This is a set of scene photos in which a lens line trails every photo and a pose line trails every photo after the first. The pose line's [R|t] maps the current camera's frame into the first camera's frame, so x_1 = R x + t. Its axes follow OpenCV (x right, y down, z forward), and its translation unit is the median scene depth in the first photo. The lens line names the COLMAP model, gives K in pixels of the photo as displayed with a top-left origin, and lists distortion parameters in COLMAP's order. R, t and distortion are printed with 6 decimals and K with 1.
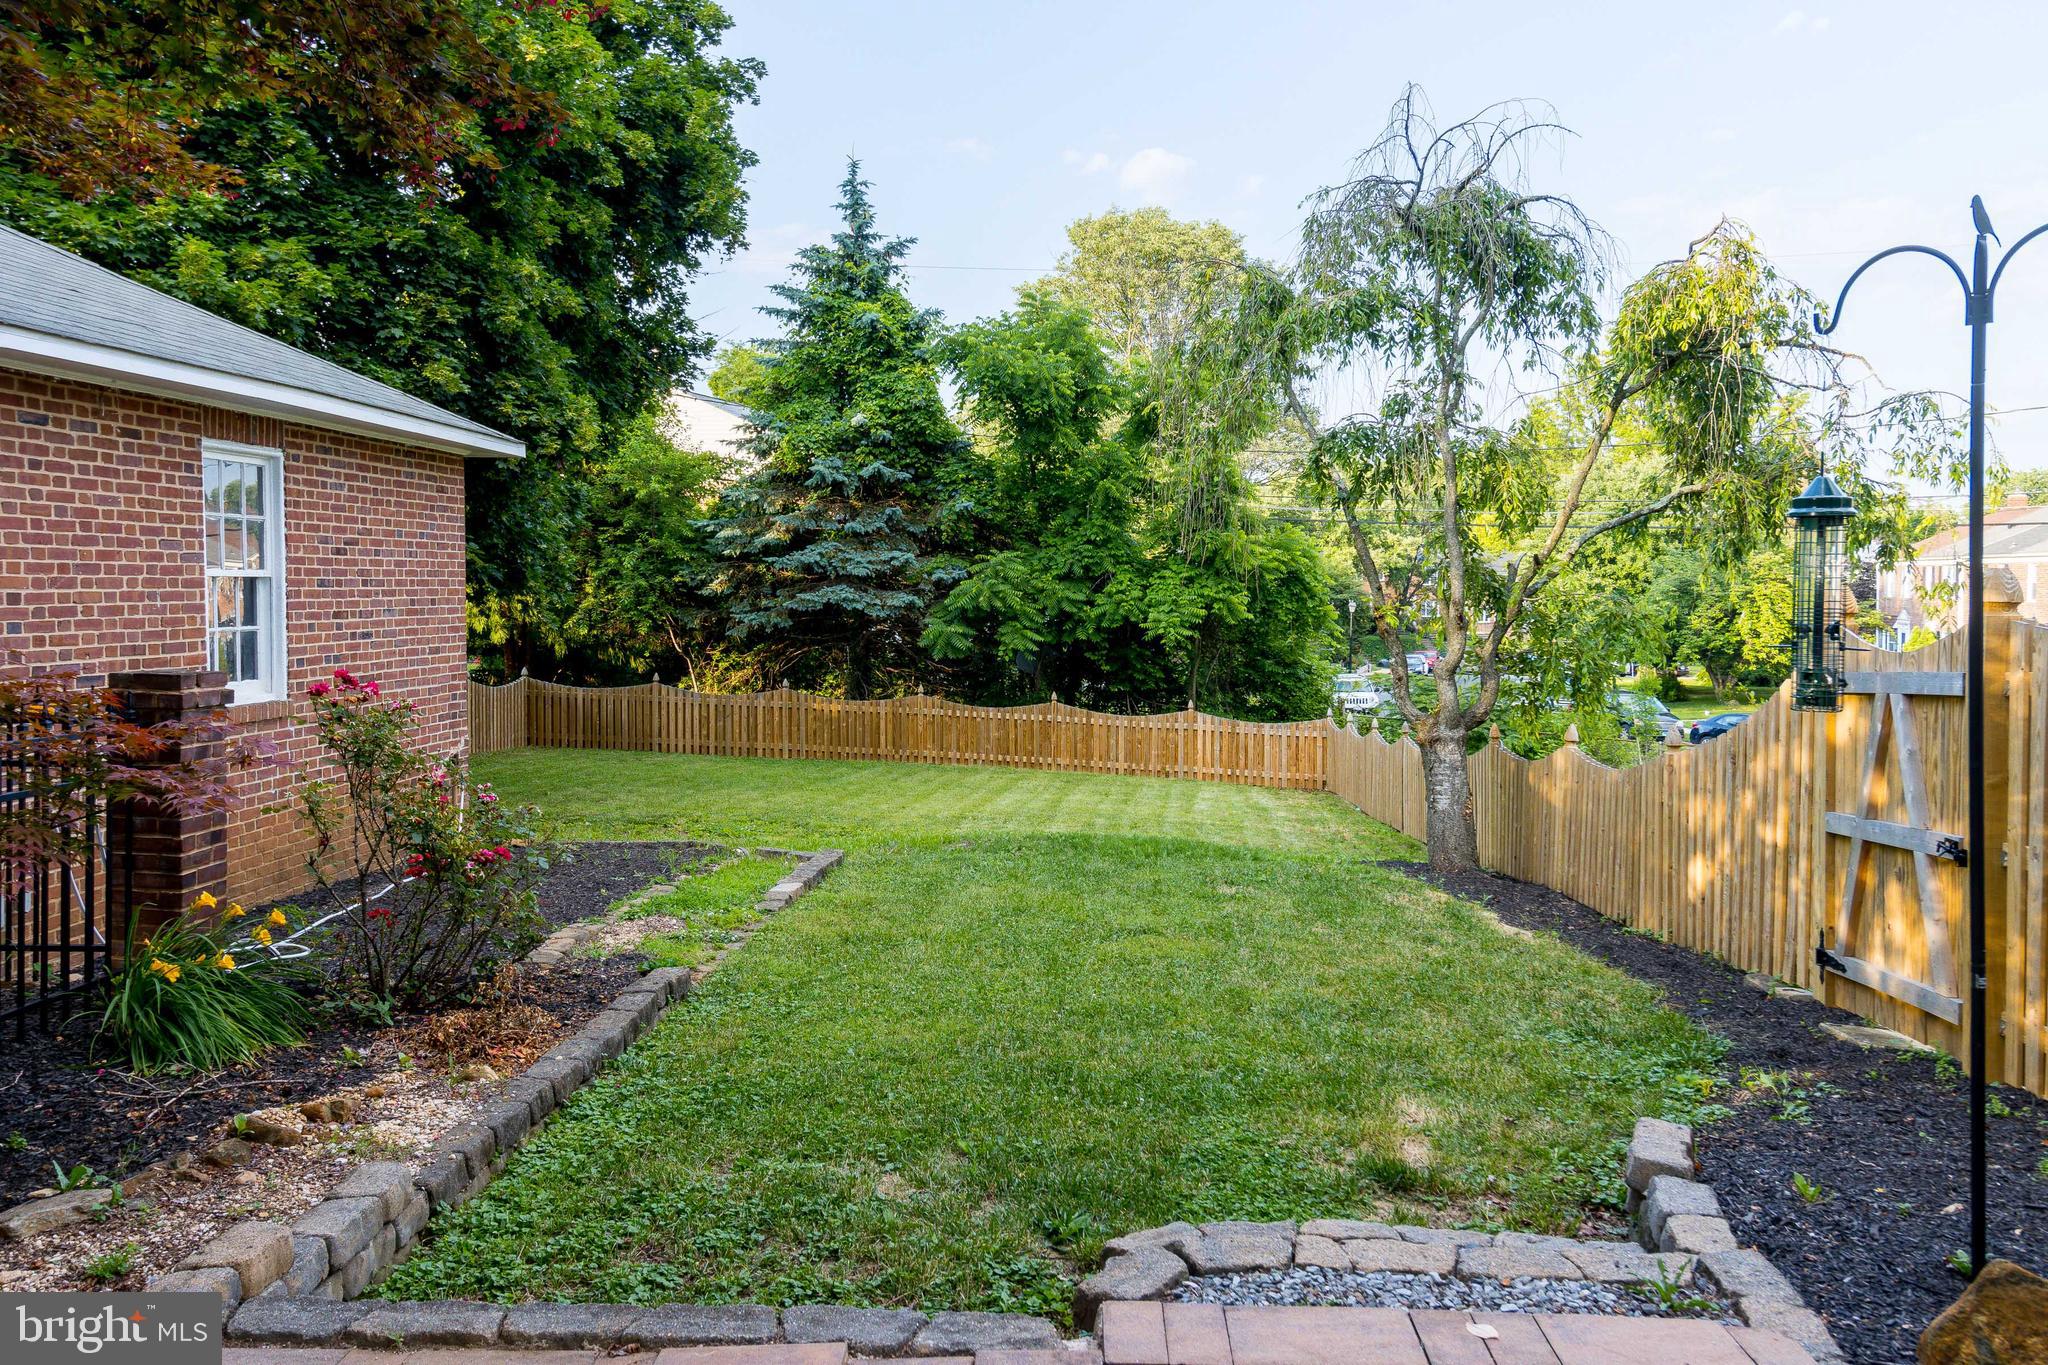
lens RADIAL K [[1618.6, 0, 1037.0], [0, 1618.6, 649.8], [0, 0, 1]] dist [0.047357, -0.000713]
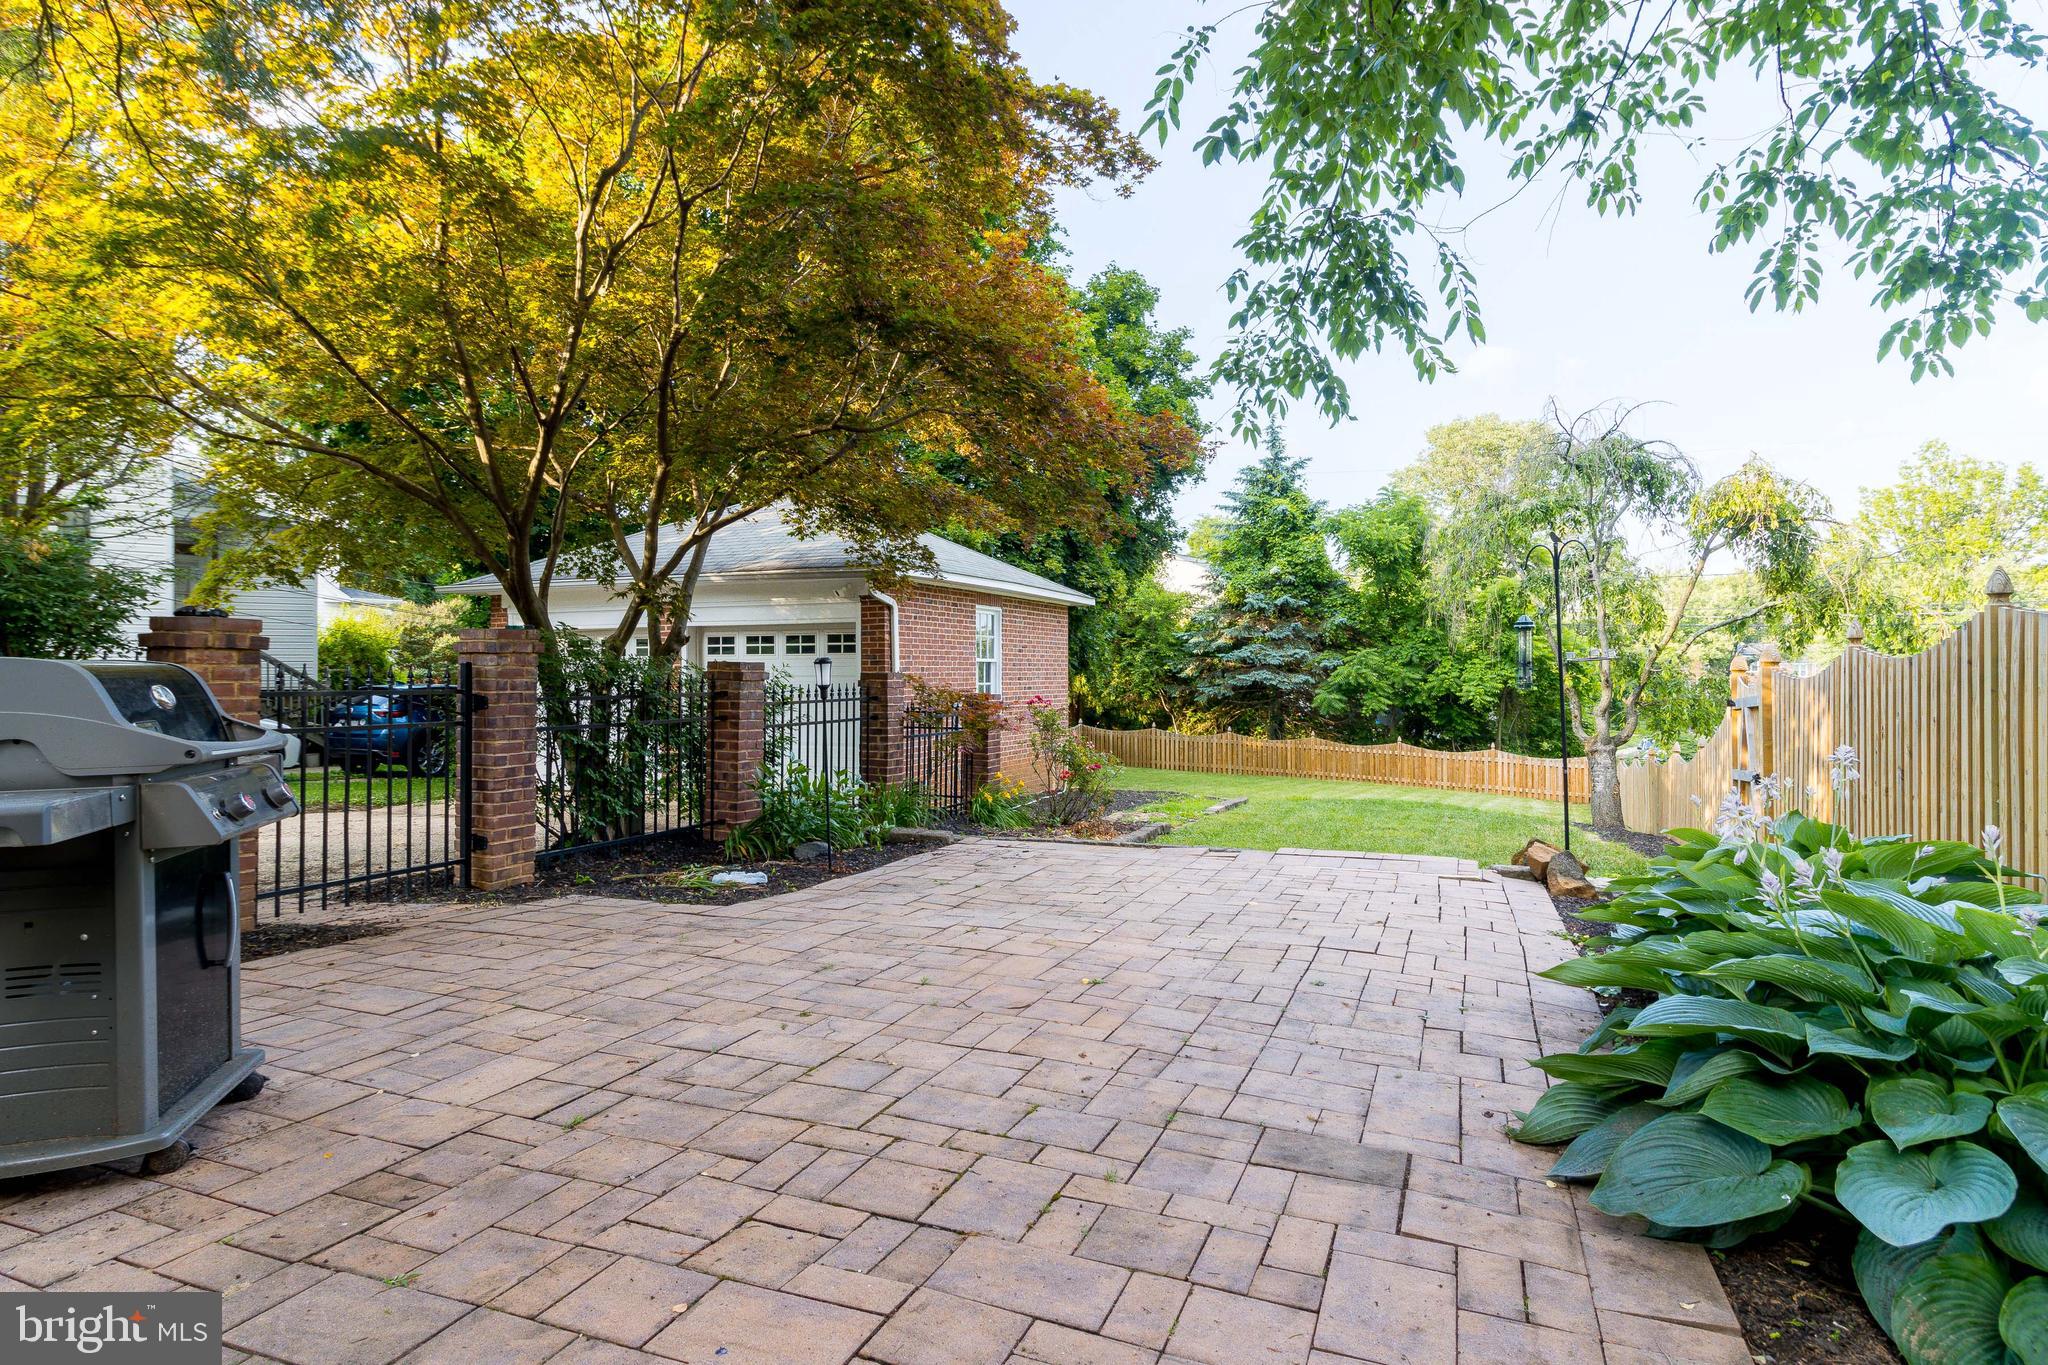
lens RADIAL K [[1109.7, 0, 1015.6], [0, 1109.7, 670.4], [0, 0, 1]] dist [0.020508, 0.000669]
pose [[0.938308, -0.007172, -0.345726, 0.033937], [-0.008219, 0.999040, -0.043033, 0.011227], [0.345703, 0.043219, 0.937348, -0.151574]]
